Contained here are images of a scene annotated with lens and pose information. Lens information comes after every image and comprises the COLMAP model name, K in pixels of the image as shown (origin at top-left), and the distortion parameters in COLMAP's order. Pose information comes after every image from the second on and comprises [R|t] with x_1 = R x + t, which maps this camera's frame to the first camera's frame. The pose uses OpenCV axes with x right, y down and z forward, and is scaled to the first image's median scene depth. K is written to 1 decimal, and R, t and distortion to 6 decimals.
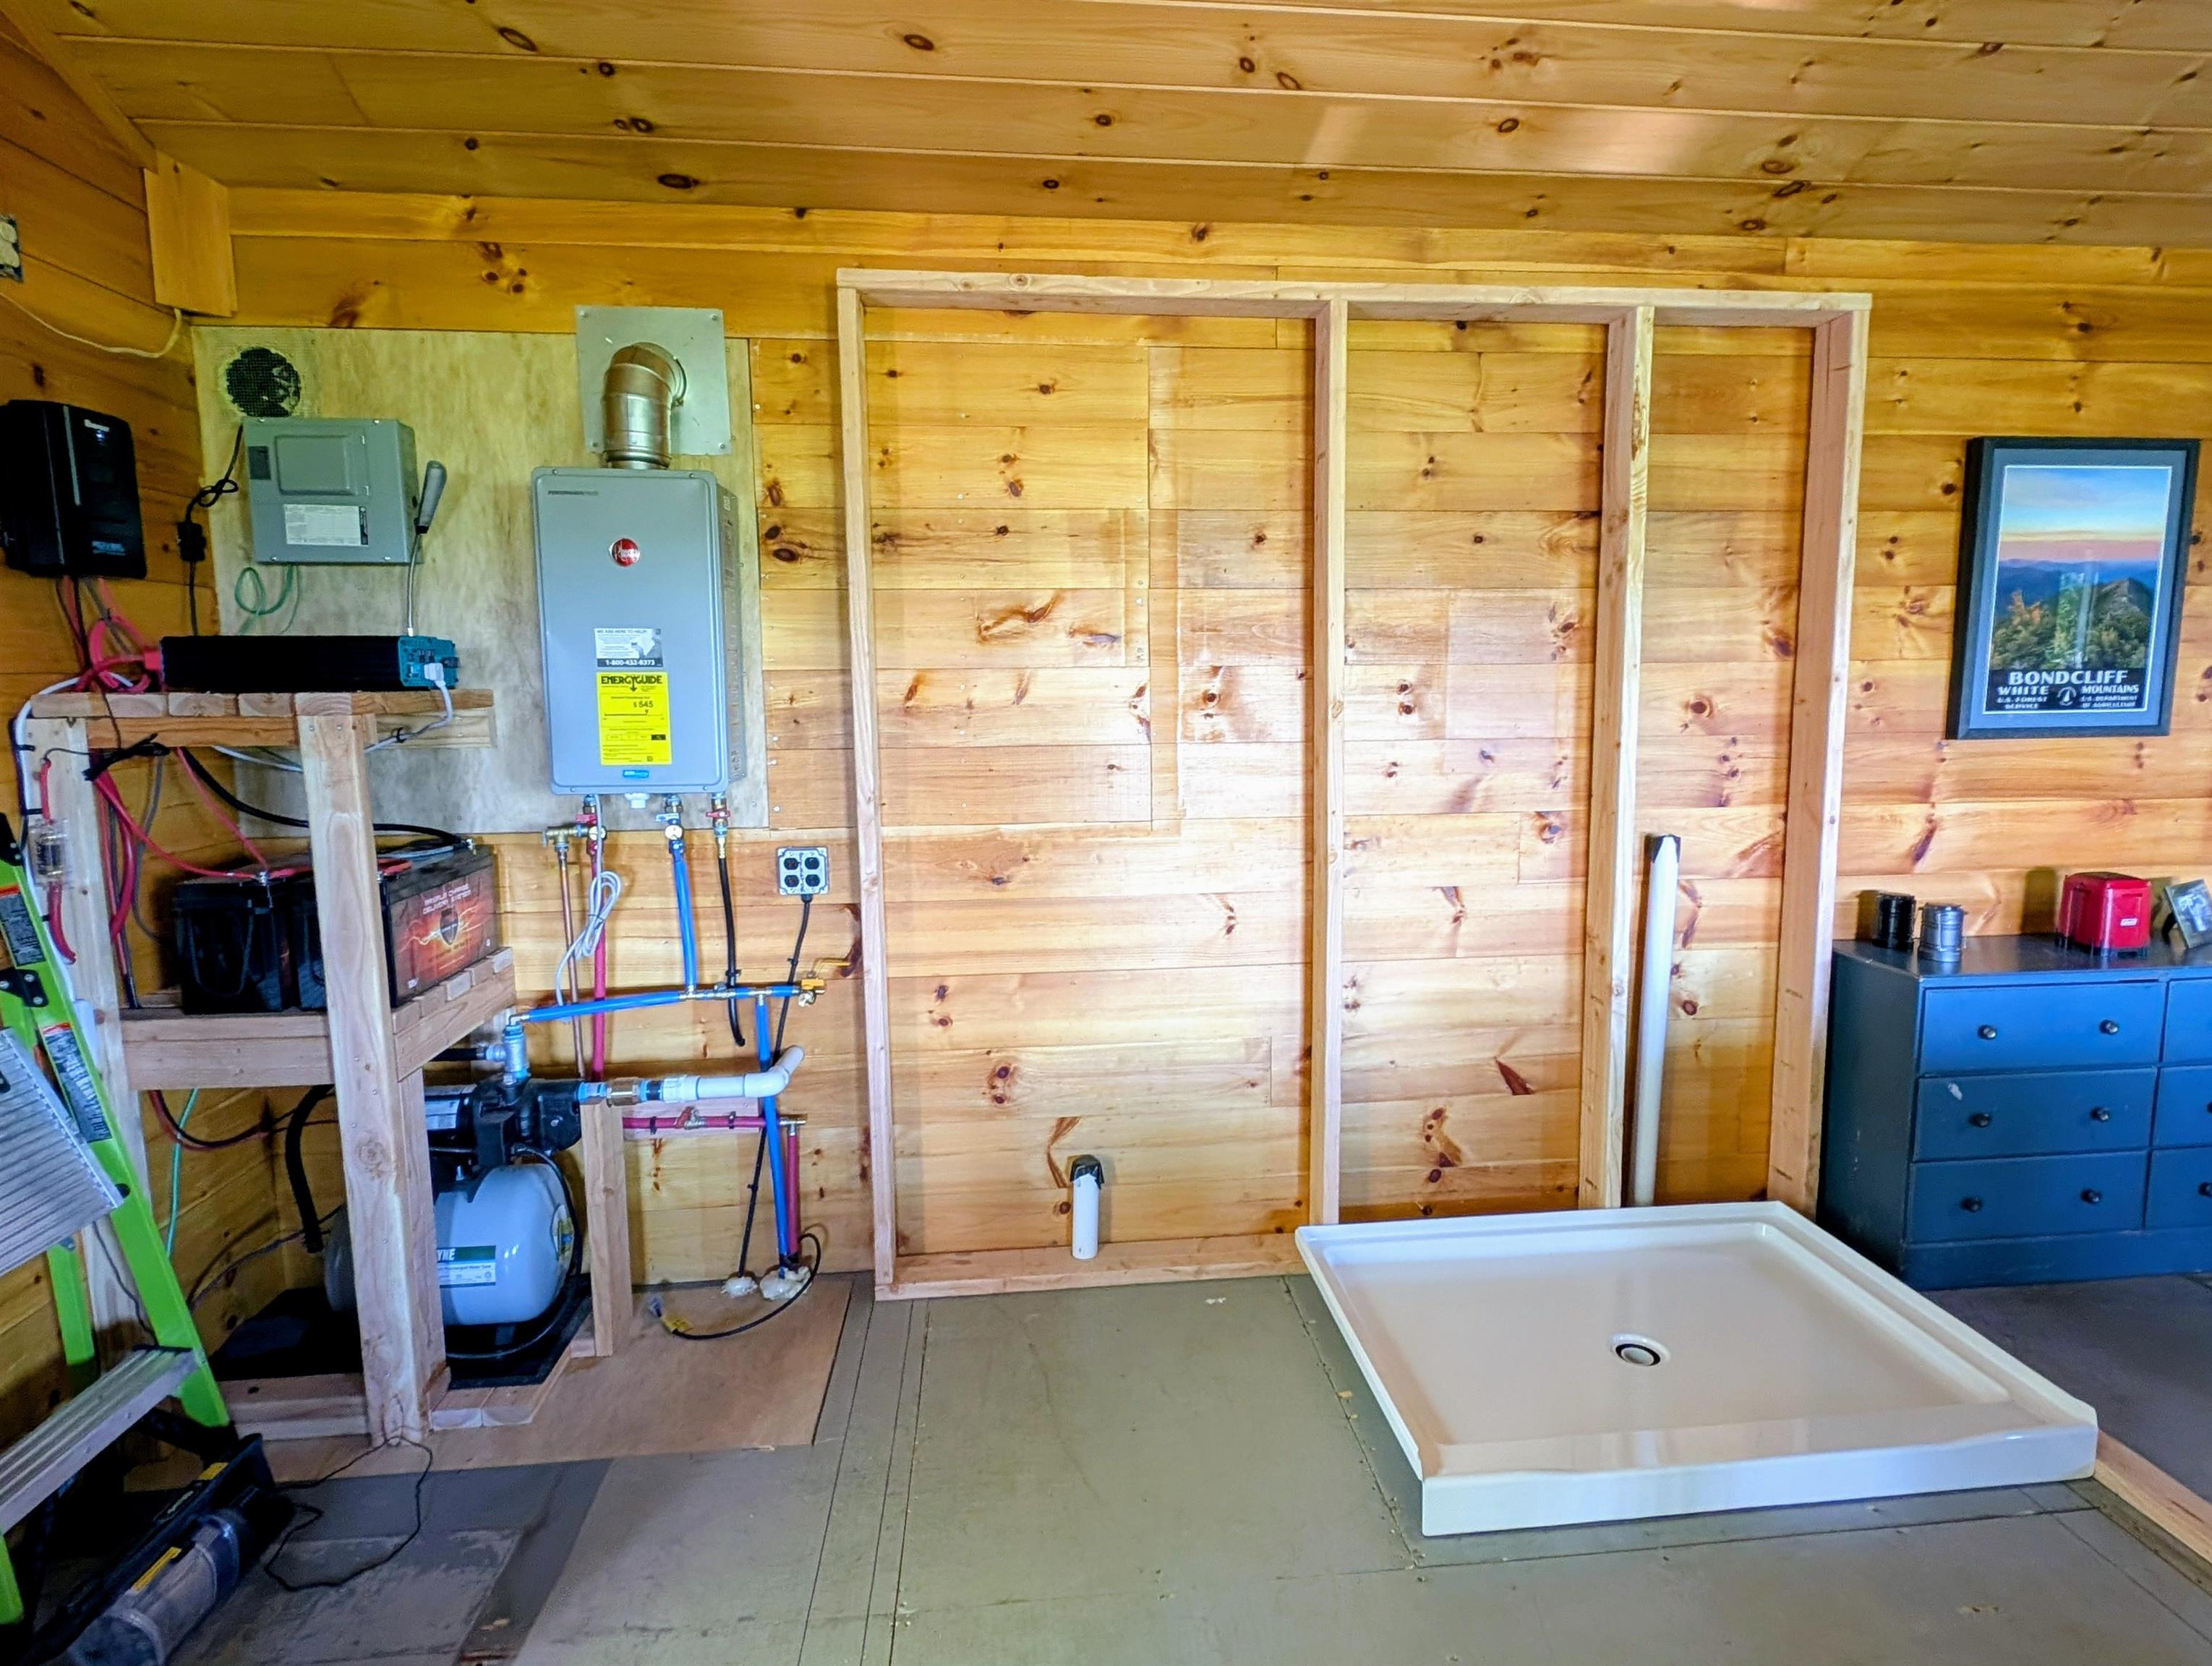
lens RADIAL K [[1197.2, 0, 1117.1], [0, 1197.2, 824.0], [0, 0, 1]] dist [0.002210, -0.000837]
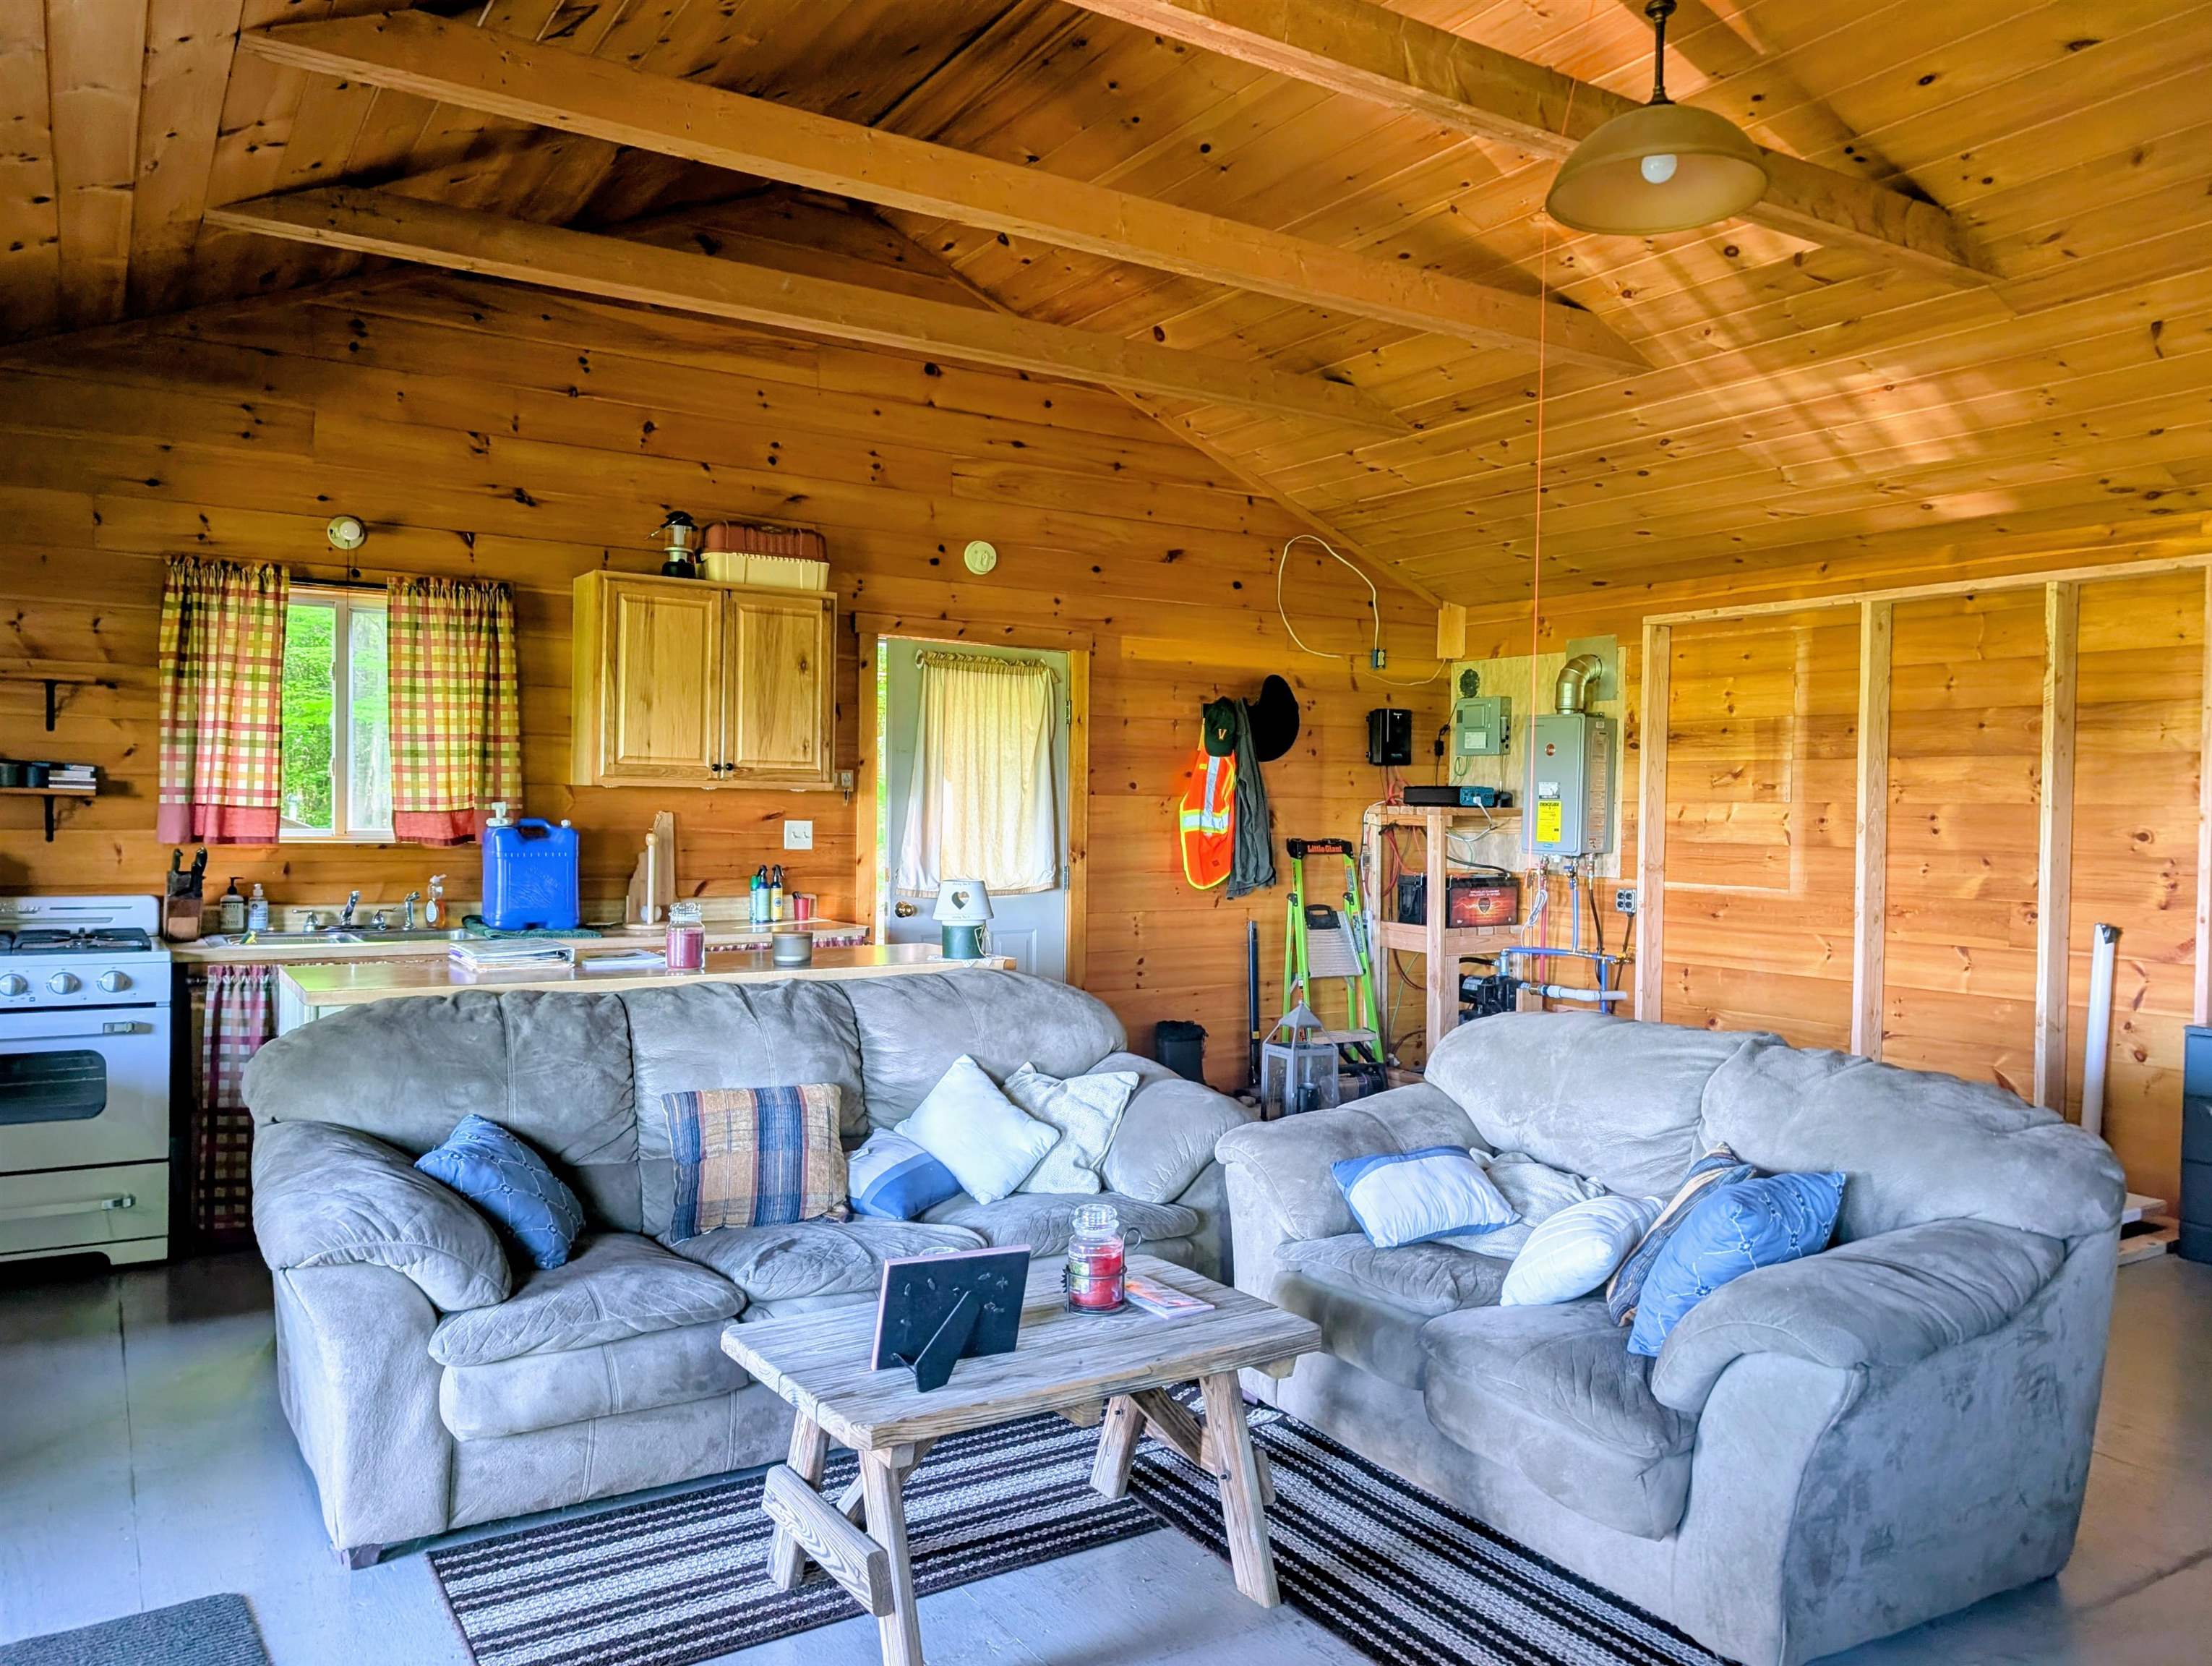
lens RADIAL K [[1572.5, 0, 1115.4], [0, 1572.5, 836.9], [0, 0, 1]] dist [0.000521, -0.001156]
pose [[0.437963, 0.034164, -0.898344, 1.905523], [-0.130776, 0.991069, -0.026066, 0.126000], [0.889430, 0.128898, 0.438519, -1.035229]]
